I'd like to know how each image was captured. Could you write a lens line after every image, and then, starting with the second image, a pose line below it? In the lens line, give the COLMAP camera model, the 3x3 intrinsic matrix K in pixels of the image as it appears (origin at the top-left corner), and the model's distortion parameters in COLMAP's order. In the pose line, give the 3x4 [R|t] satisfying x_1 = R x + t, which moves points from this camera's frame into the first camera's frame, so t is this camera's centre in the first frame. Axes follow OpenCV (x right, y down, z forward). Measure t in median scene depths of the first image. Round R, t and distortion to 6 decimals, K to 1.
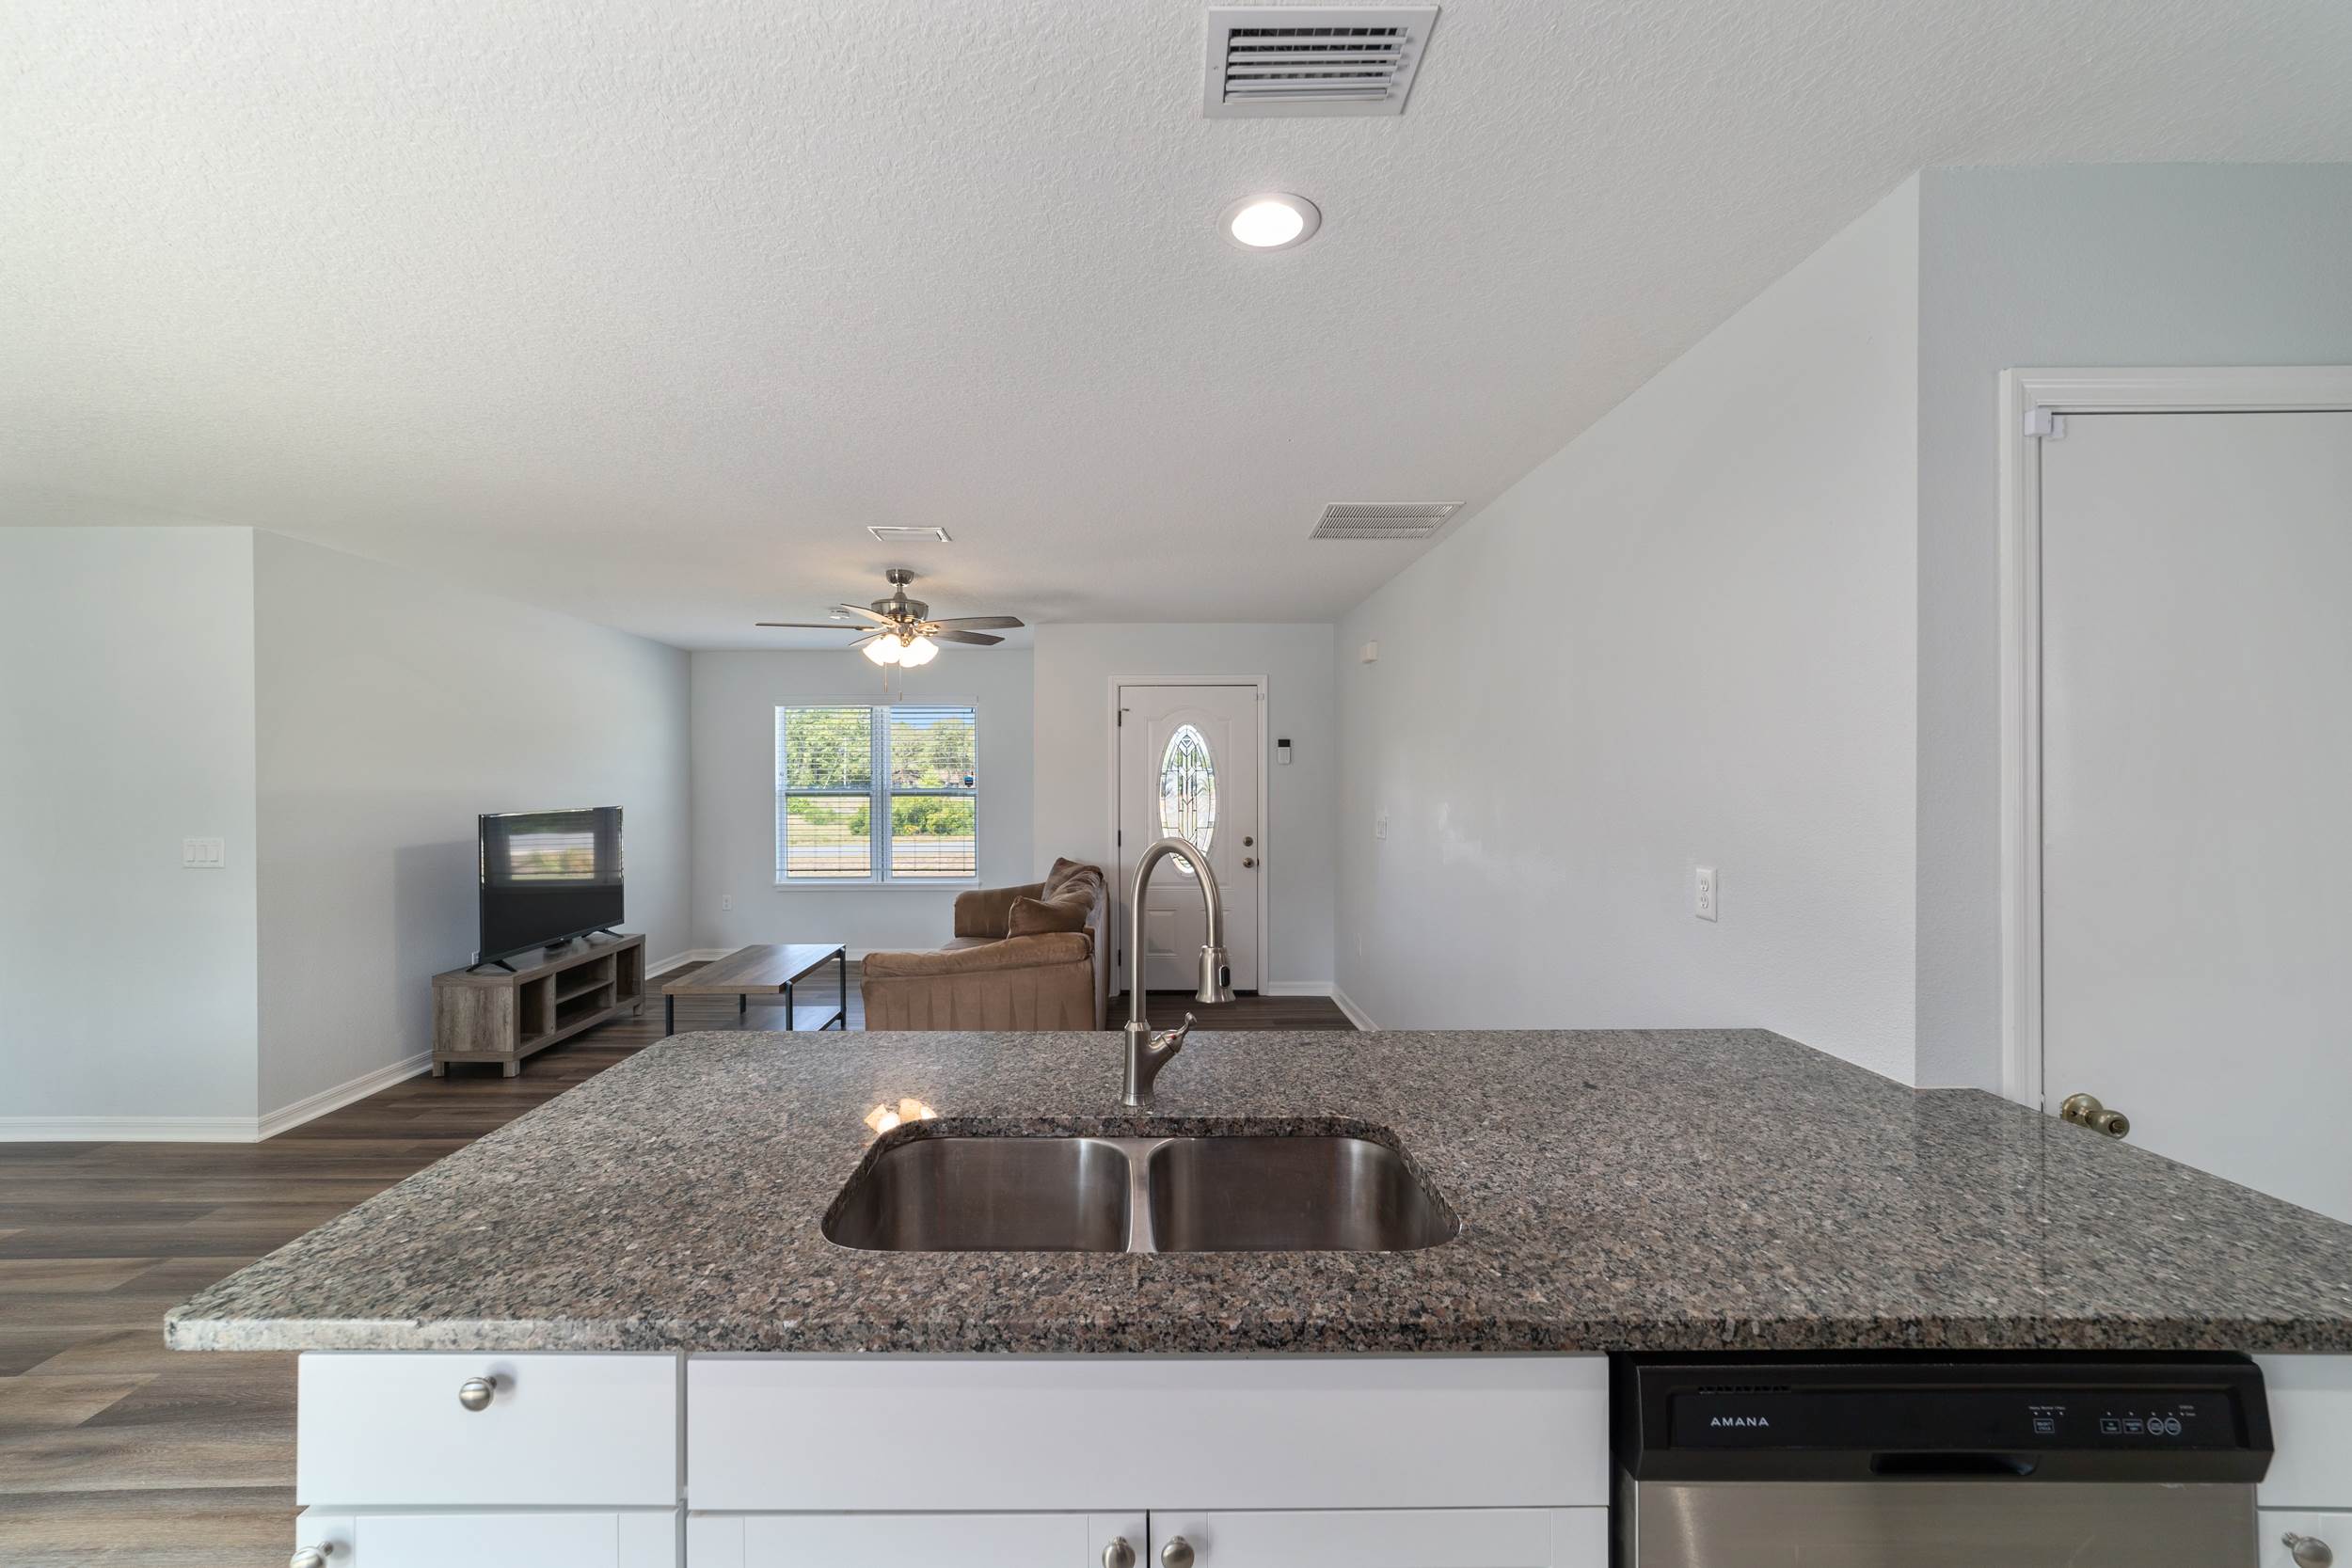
lens RADIAL K [[918.0, 0, 1135.5], [0, 918.0, 775.5], [0, 0, 1]] dist [-0.016372, 0.008047]
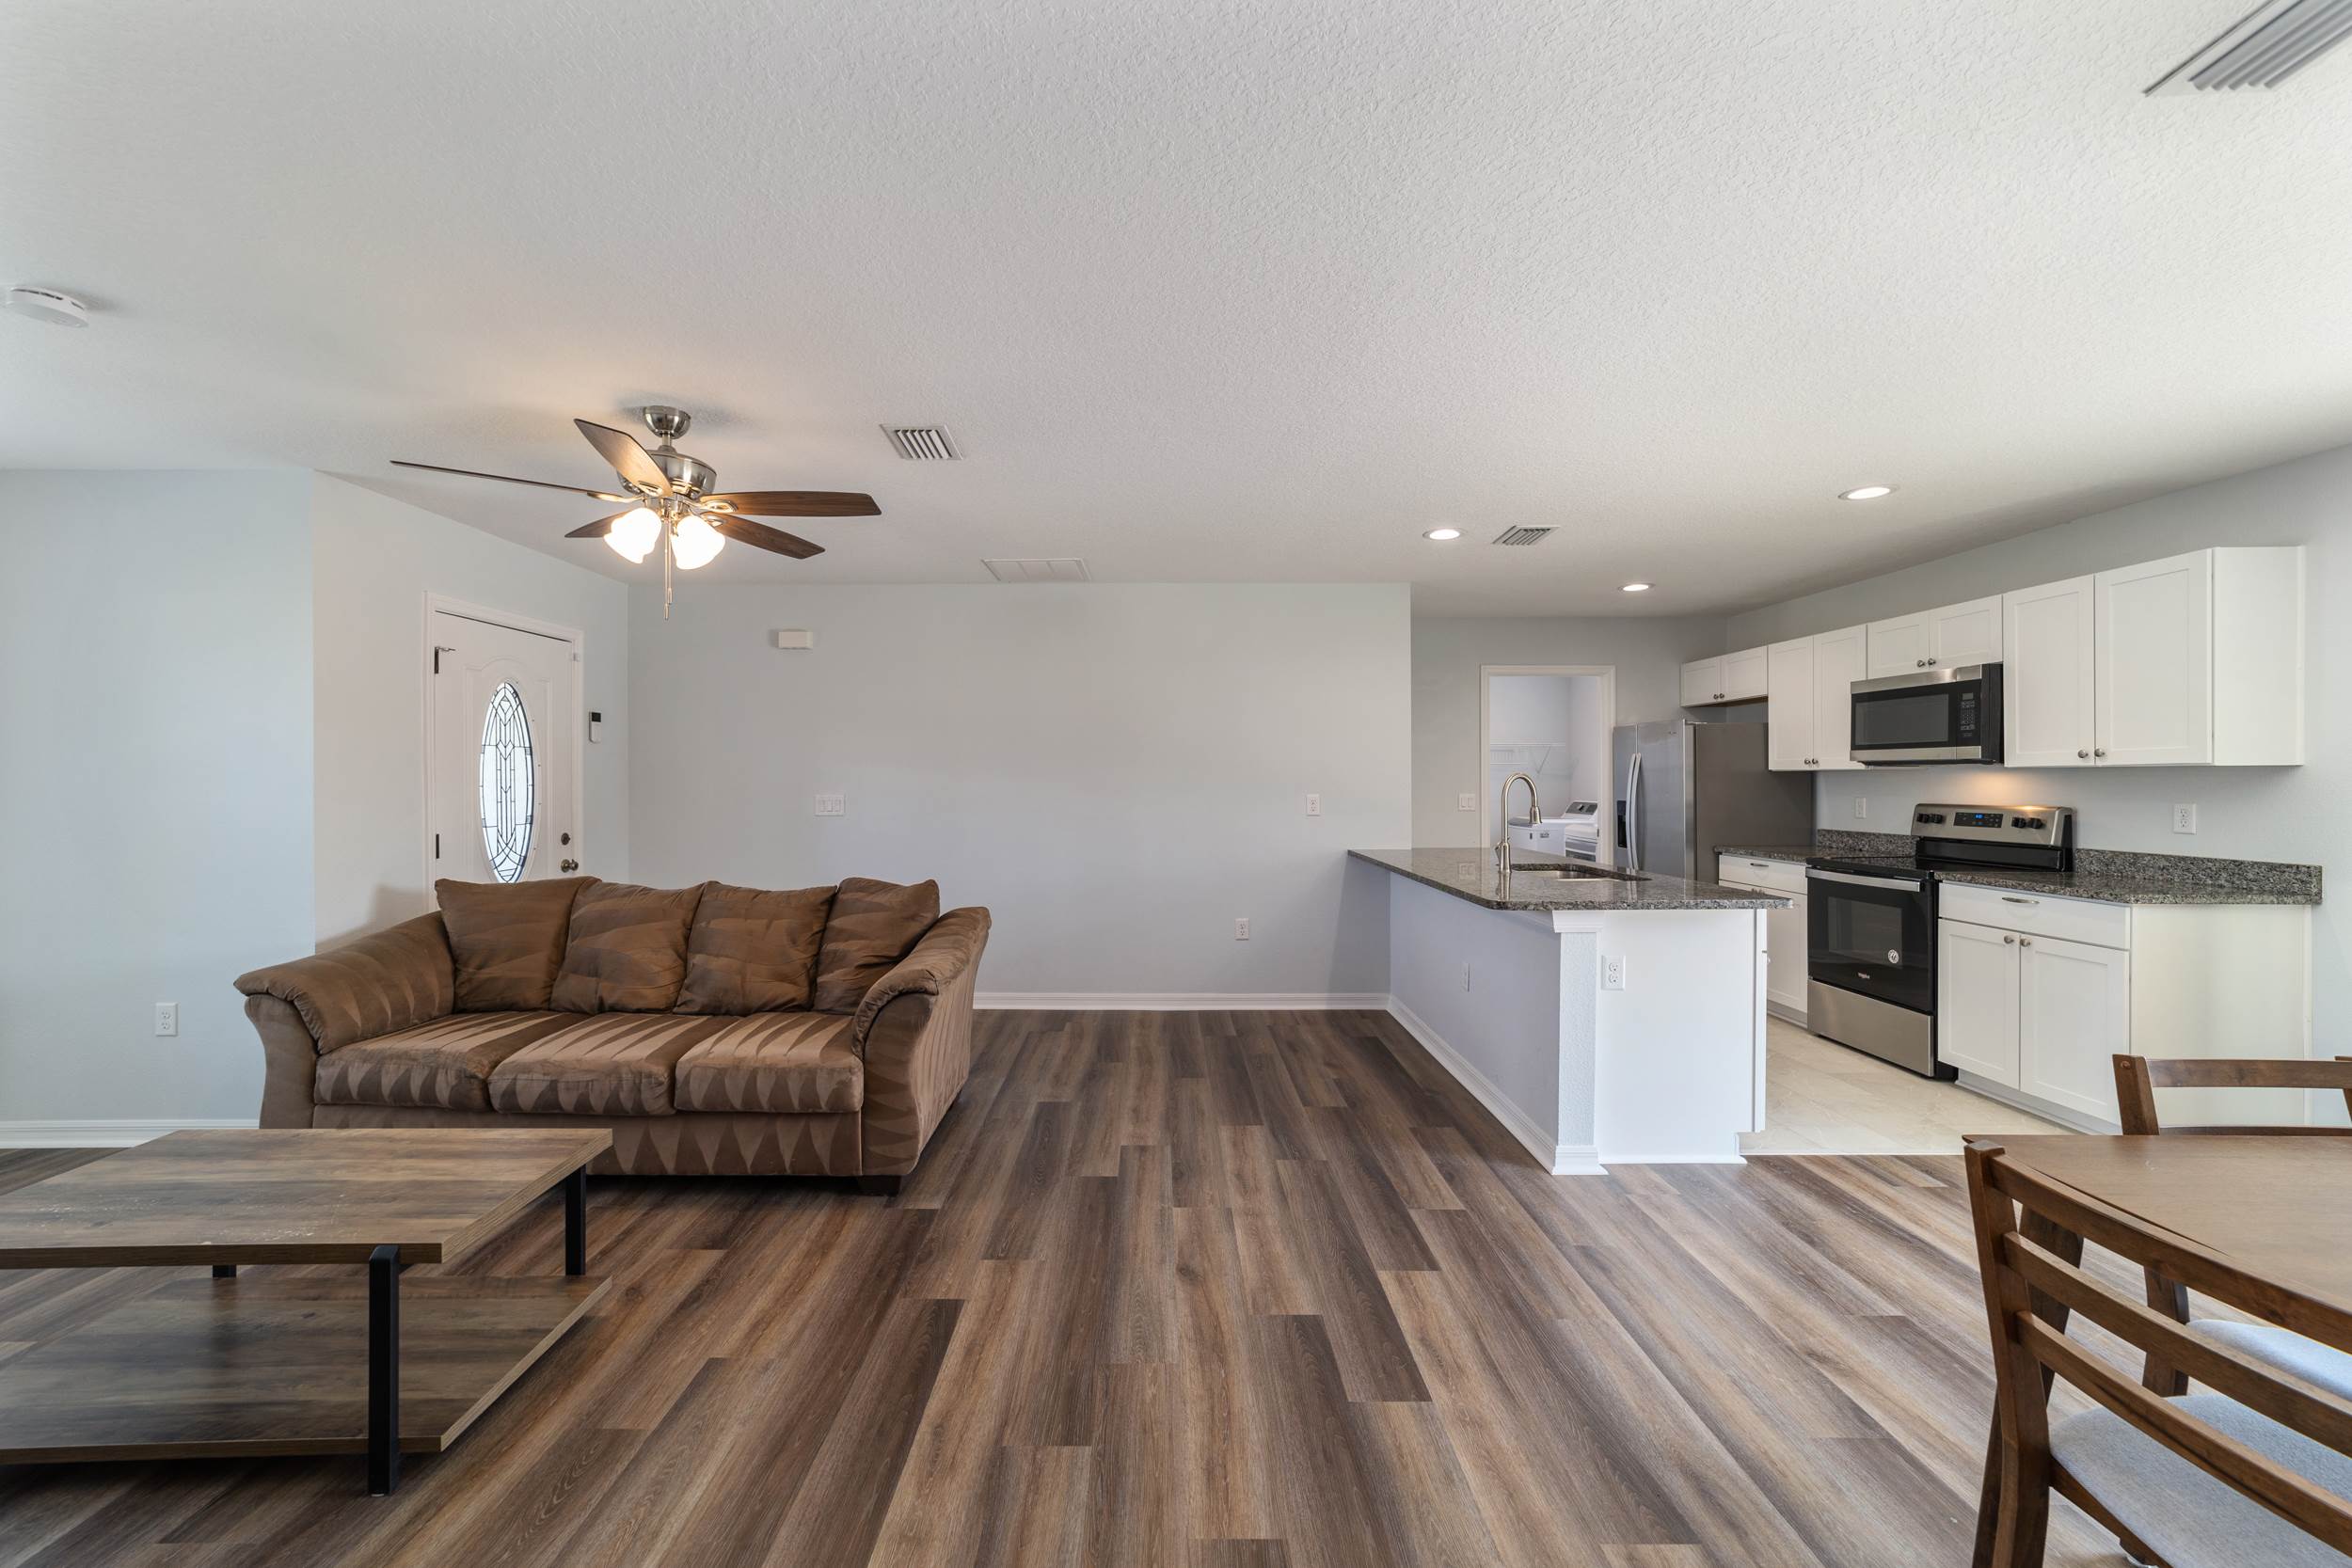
lens RADIAL K [[909.5, 0, 1149.1], [0, 909.5, 782.3], [0, 0, 1]] dist [-0.017770, 0.008396]
pose [[0.004645, -0.001929, 0.999987, -0.872921], [-0.001410, 0.999997, 0.001936, 0.028485], [-0.999988, -0.001419, 0.004642, 0.665404]]
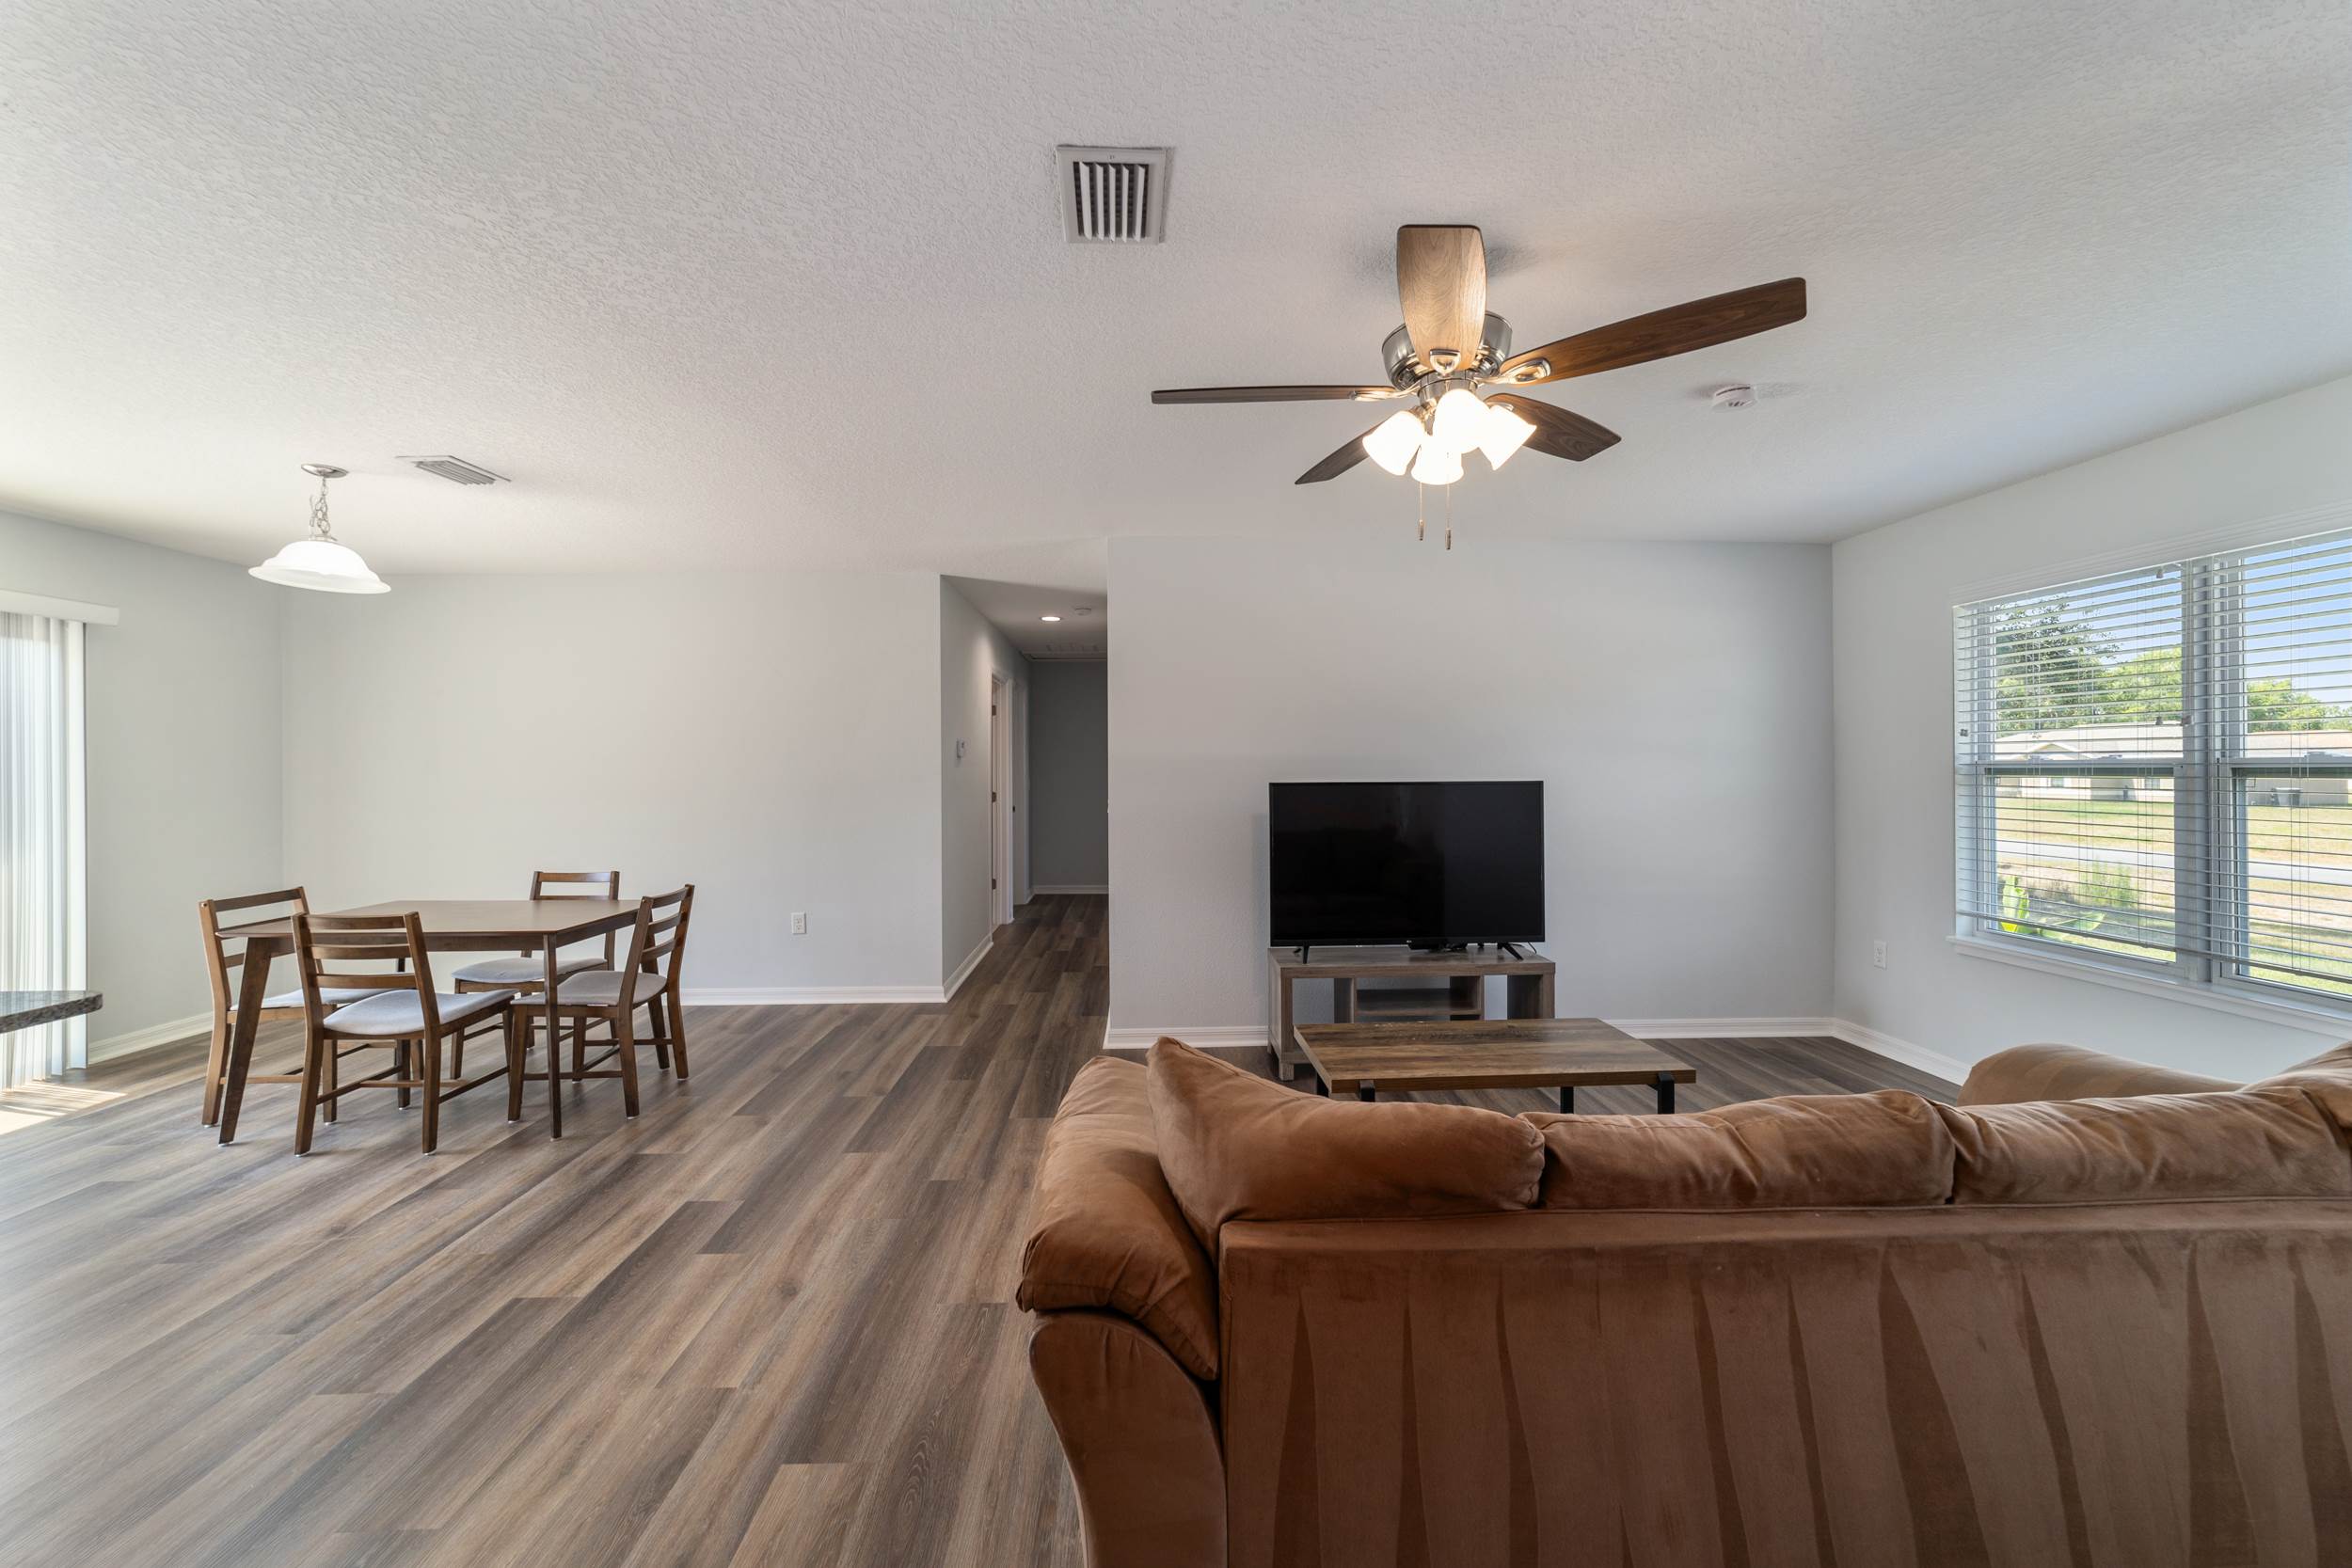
lens RADIAL K [[907.1, 0, 1170.0], [0, 907.1, 768.2], [0, 0, 1]] dist [-0.003733, -0.000077]
pose [[0.034258, 0.003190, -0.999408, 0.186604], [0.005268, 0.999980, 0.003373, 0.024193], [0.999399, -0.005380, 0.034241, 0.844913]]
